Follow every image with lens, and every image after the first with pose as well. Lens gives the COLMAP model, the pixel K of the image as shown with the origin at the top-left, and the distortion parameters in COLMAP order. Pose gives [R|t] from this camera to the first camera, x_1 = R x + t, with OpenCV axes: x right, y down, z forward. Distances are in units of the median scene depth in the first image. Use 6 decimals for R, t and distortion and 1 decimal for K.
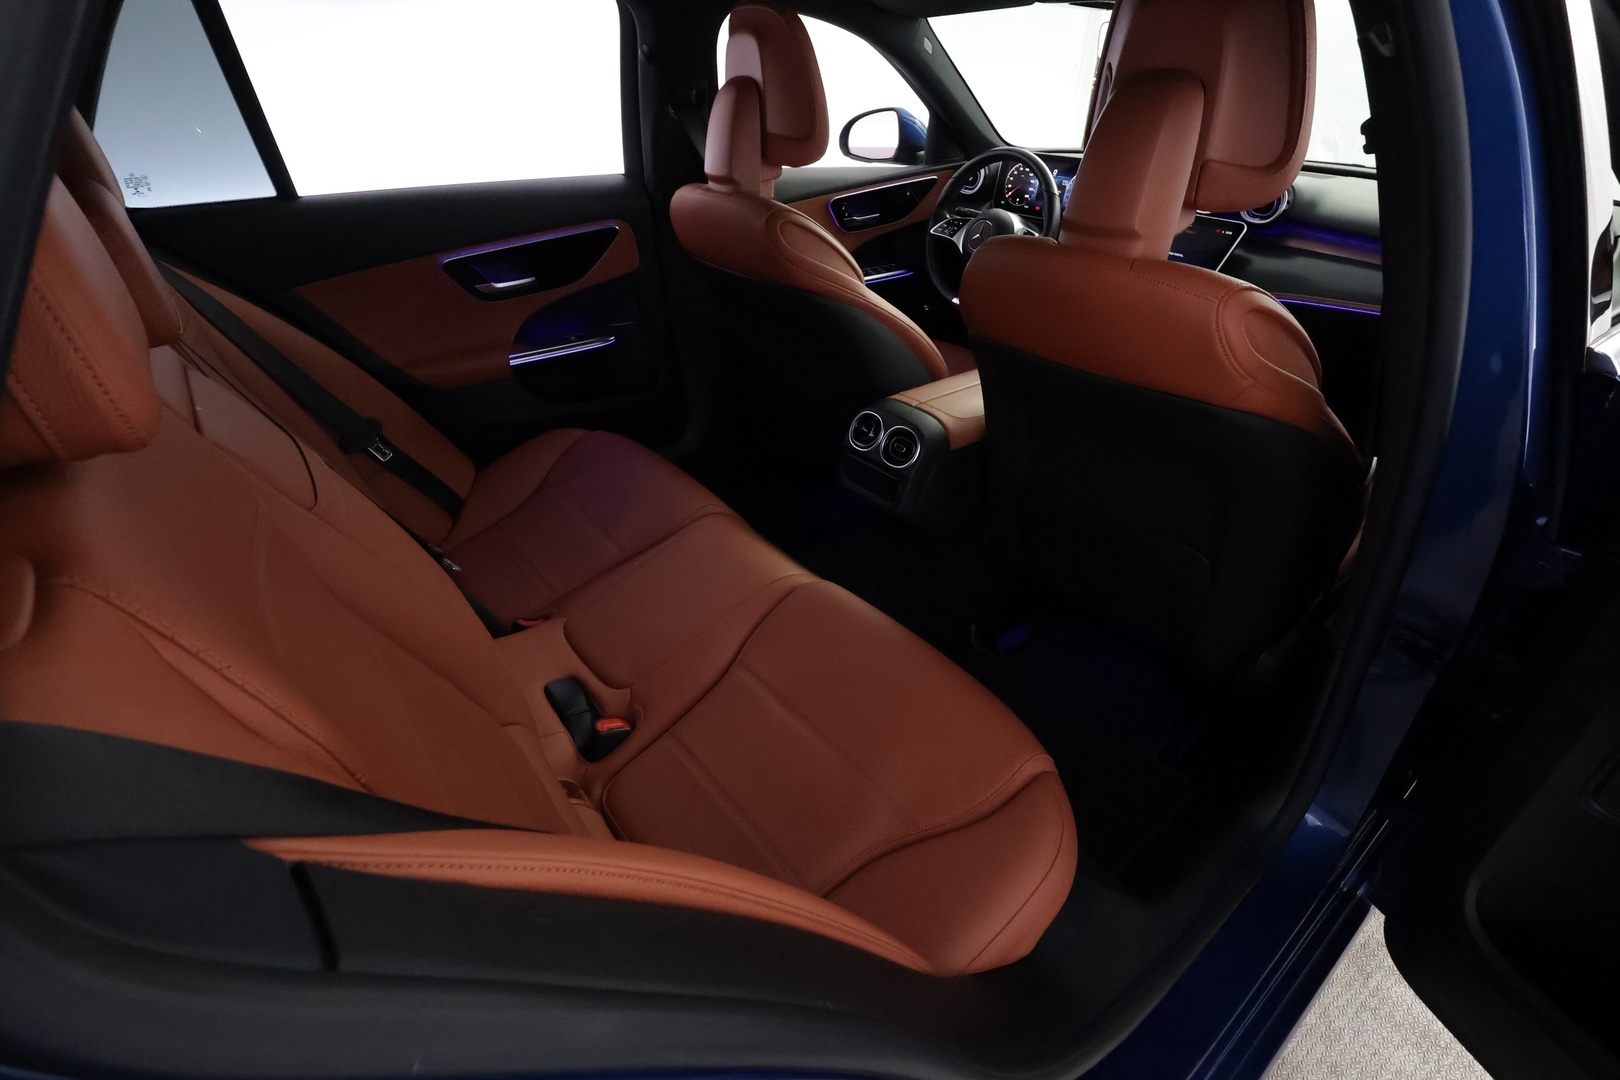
lens RADIAL K [[755.5, 0, 824.1], [0, 755.5, 537.5], [0, 0, 1]] dist [-0.002608, 0.001266]
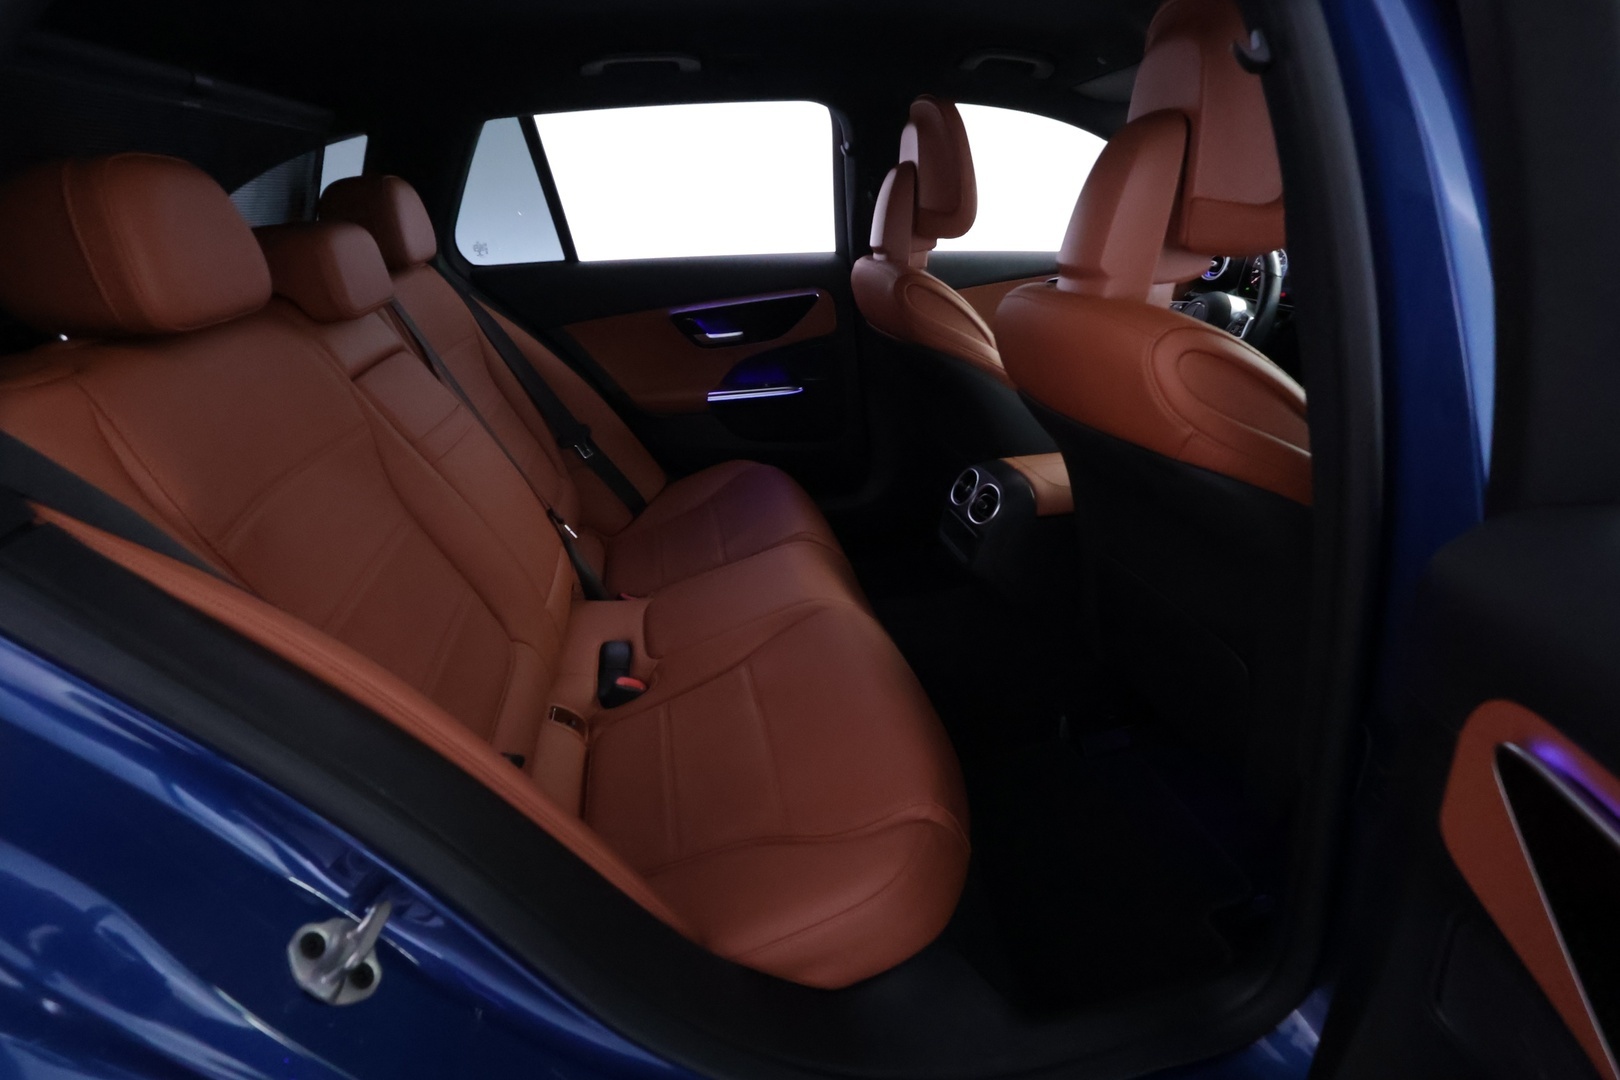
lens RADIAL K [[755.5, 0, 820.5], [0, 755.5, 537.8], [0, 0, 1]] dist [-0.002608, 0.001266]
pose [[0.891538, 0.159480, -0.423941, 0.327672], [-0.210778, 0.974523, -0.076661, 0.043571], [0.400914, 0.157704, 0.902440, 0.026390]]
